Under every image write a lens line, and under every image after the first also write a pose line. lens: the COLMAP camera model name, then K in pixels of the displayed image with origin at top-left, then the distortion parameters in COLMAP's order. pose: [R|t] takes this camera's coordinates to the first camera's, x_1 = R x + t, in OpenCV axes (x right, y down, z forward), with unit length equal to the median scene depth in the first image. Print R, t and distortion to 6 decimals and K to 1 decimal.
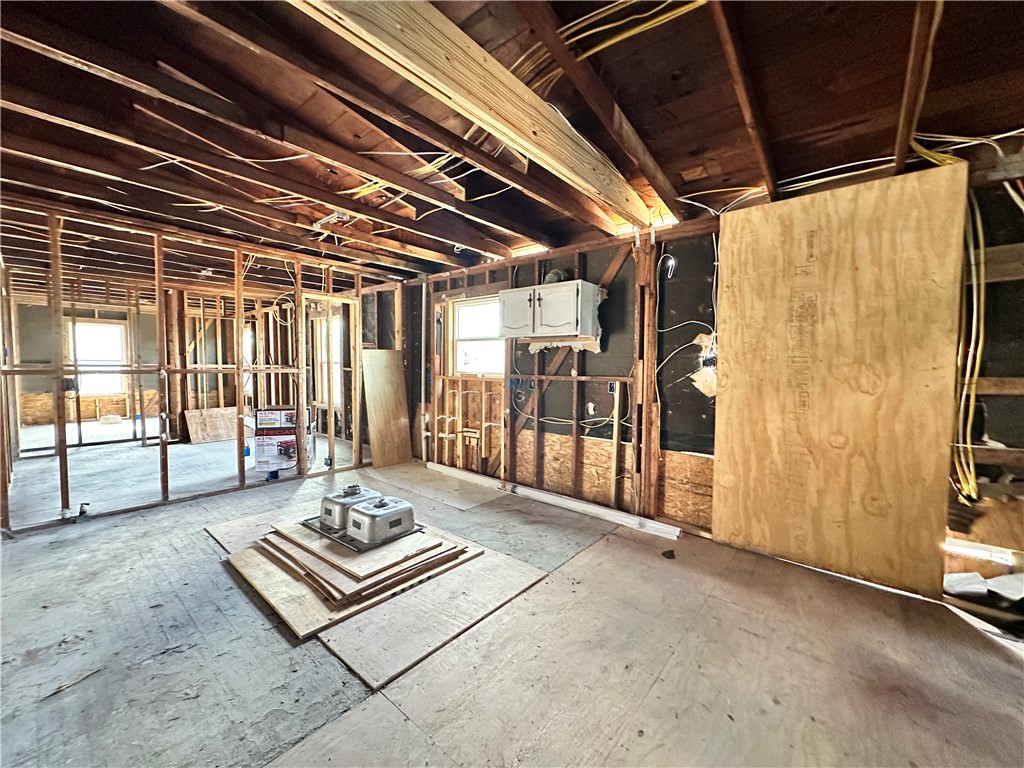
lens RADIAL K [[405.5, 0, 512.2], [0, 405.5, 383.6], [0, 0, 1]] dist [-0.002408, 0.001099]
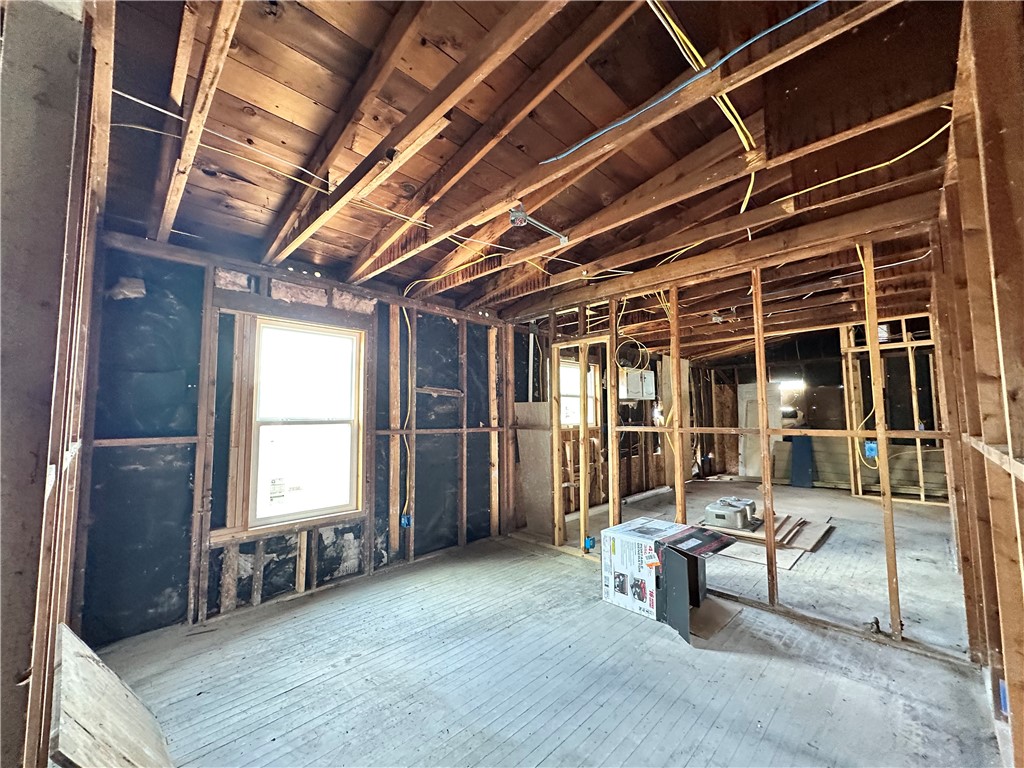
lens RADIAL K [[405.5, 0, 510.2], [0, 405.5, 383.2], [0, 0, 1]] dist [-0.002408, 0.001099]
pose [[0.091171, 0.064162, 0.993766, -1.949345], [0.059057, 0.995817, -0.069713, -0.111671], [-0.994083, 0.065044, 0.087000, 1.622300]]
